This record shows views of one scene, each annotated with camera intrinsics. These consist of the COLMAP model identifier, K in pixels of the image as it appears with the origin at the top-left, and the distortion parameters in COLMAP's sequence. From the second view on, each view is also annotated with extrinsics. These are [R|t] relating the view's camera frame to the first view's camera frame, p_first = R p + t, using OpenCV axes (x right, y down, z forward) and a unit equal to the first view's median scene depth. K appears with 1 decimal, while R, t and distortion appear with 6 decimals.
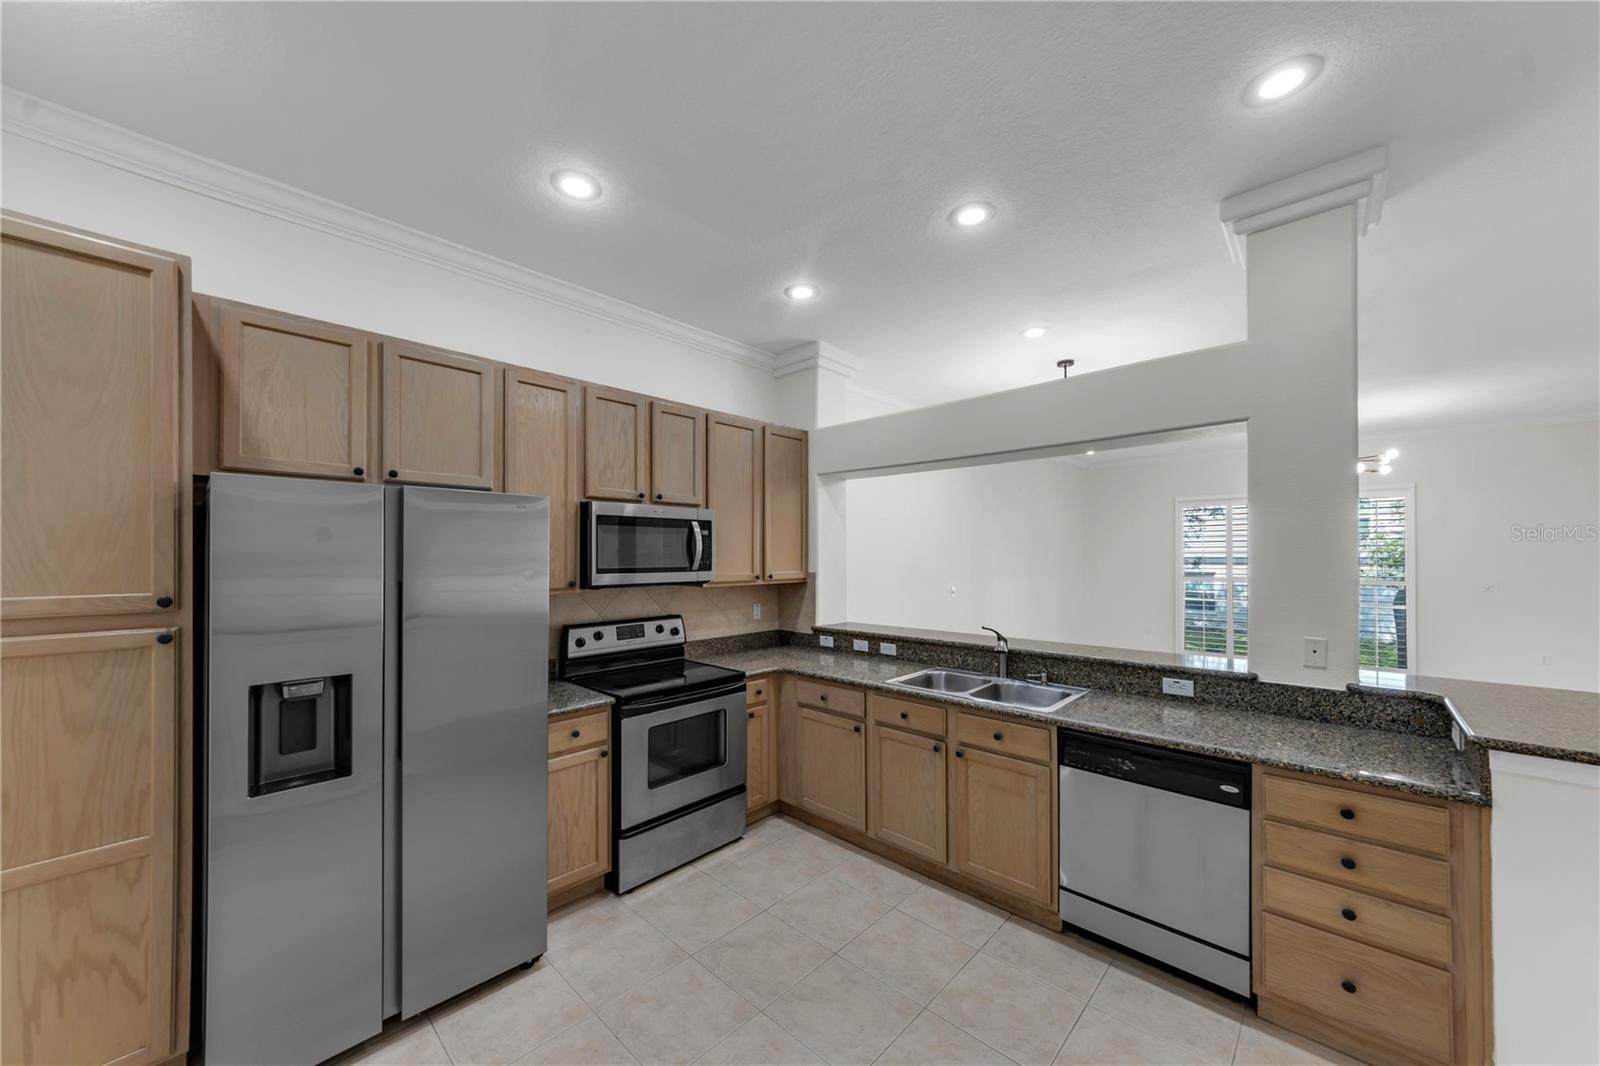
lens RADIAL K [[582.4, 0, 803.1], [0, 582.4, 548.3], [0, 0, 1]] dist [0.000480, 0.000293]
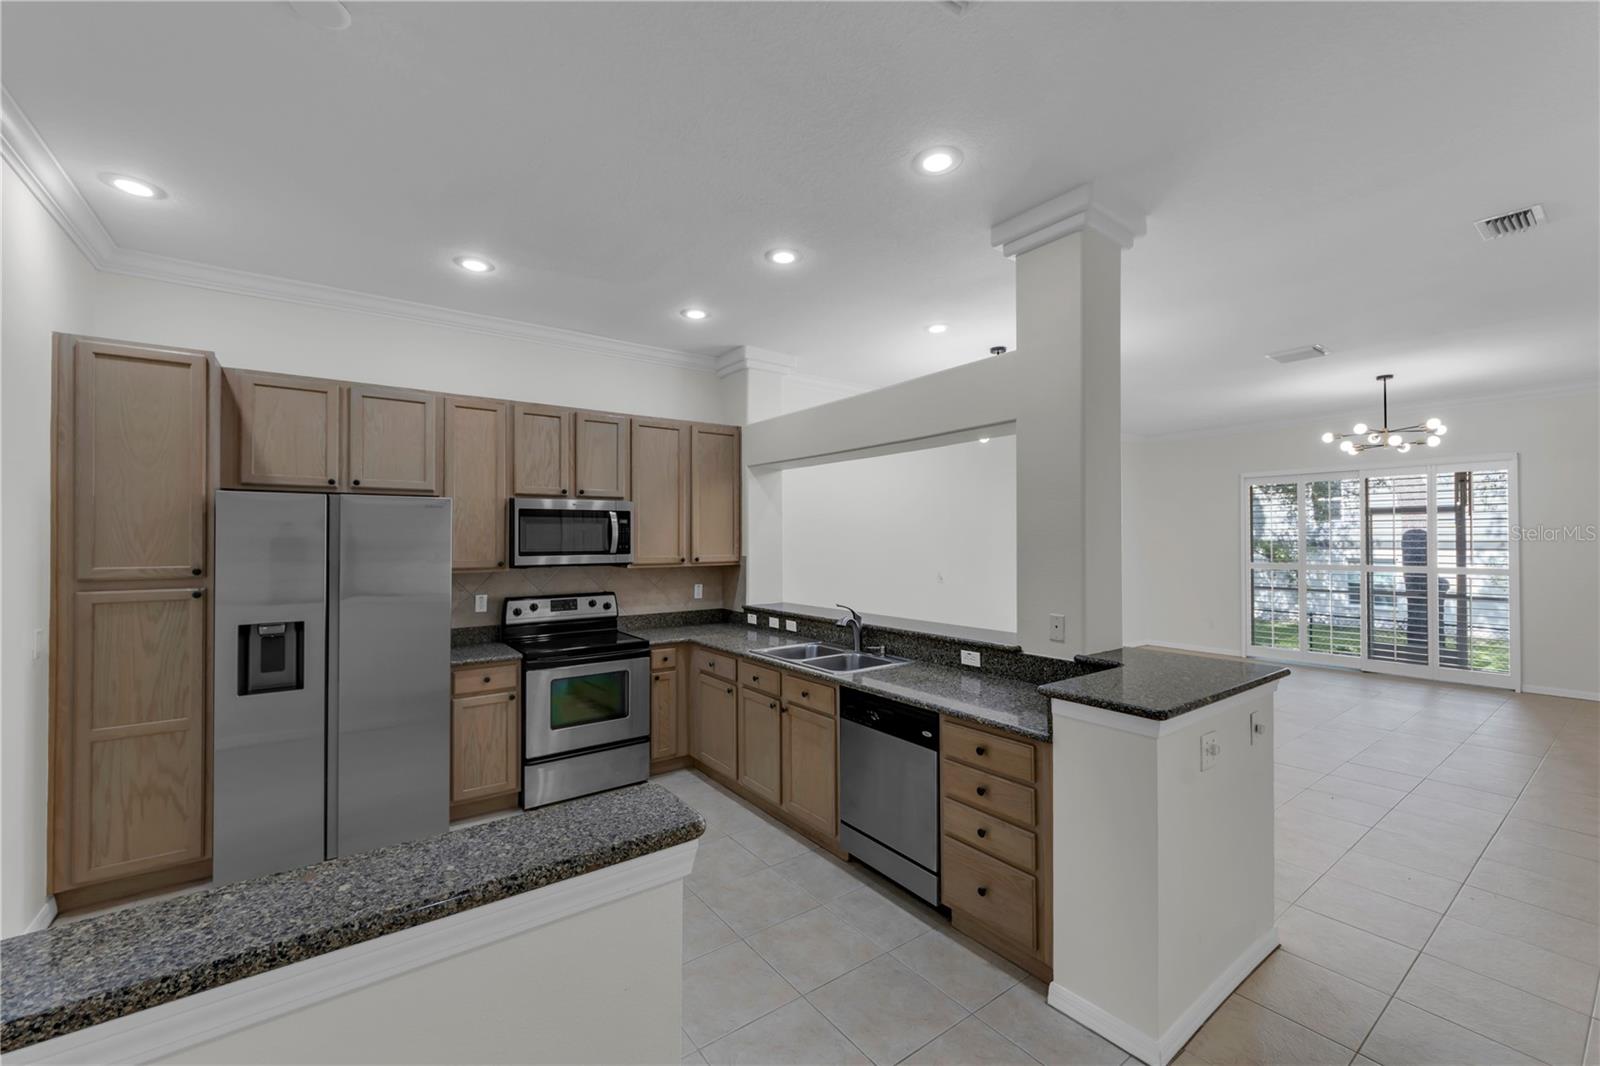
lens RADIAL K [[649.9, 0, 801.8], [0, 649.9, 528.2], [0, 0, 1]] dist [-0.000865, -0.000324]
pose [[0.983549, -0.004267, -0.180590, 0.466863], [0.003563, 0.999985, -0.004223, -0.007198], [0.180605, 0.003510, 0.983549, -0.245462]]
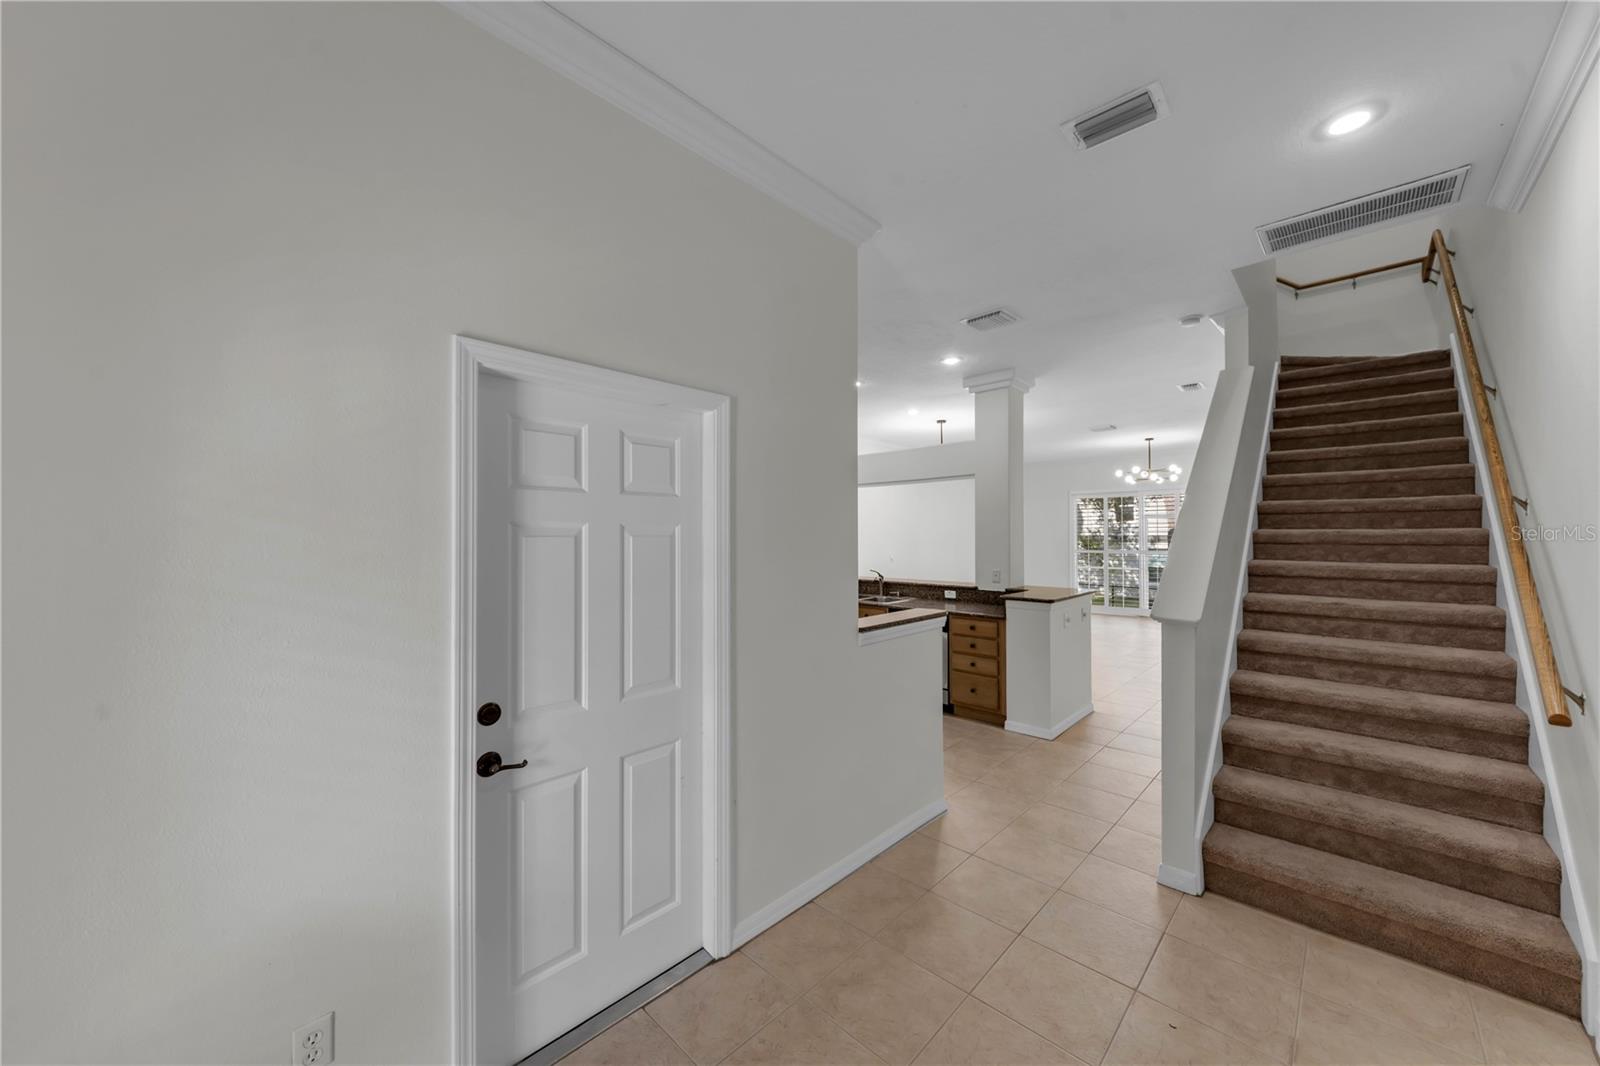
lens RADIAL K [[577.1, 0, 797.6], [0, 577.1, 523.4], [0, 0, 1]] dist [0.000508, -0.000035]
pose [[0.999787, -0.002486, -0.020475, 0.095406], [0.002325, 0.999966, -0.007897, -0.011704], [0.020494, 0.007847, 0.999759, -1.008601]]
